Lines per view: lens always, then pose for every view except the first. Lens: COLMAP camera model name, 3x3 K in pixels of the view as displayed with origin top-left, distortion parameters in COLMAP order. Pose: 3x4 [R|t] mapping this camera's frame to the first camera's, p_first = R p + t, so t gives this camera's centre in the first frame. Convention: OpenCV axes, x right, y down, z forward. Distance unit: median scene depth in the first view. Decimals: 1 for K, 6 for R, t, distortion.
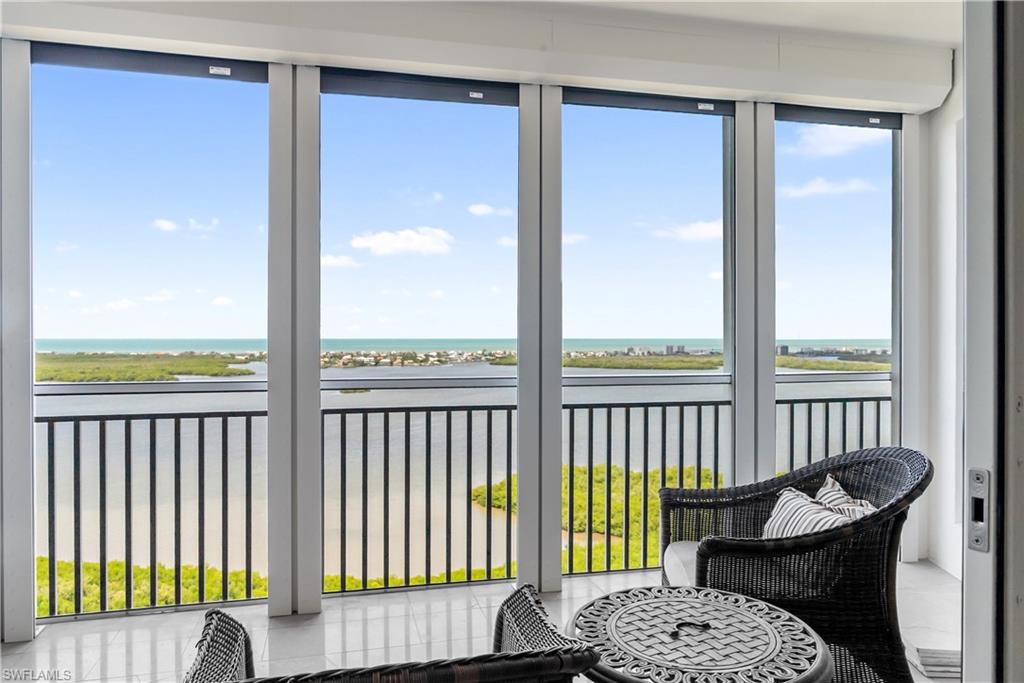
lens RADIAL K [[700.2, 0, 513.4], [0, 700.2, 349.5], [0, 0, 1]] dist [-0.017638, 0.006407]
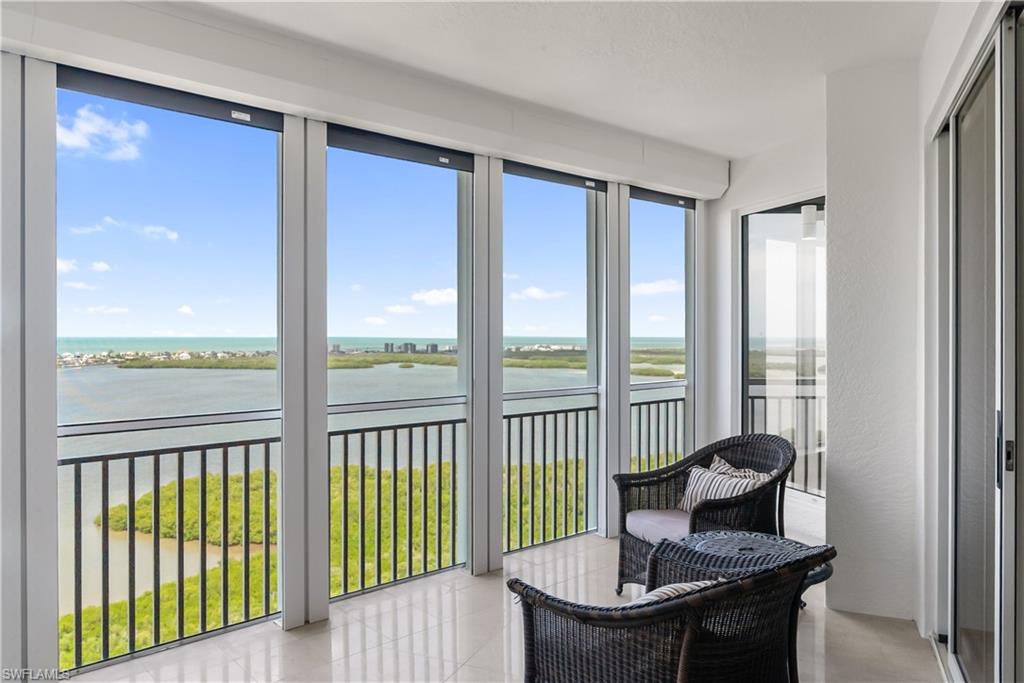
lens RADIAL K [[700.2, 0, 508.1], [0, 700.2, 336.9], [0, 0, 1]] dist [-0.017638, 0.006407]
pose [[0.888432, -0.001351, 0.459006, -0.502242], [0.008926, 0.999857, -0.014333, -0.043836], [-0.458921, 0.016831, 0.888318, -0.106037]]
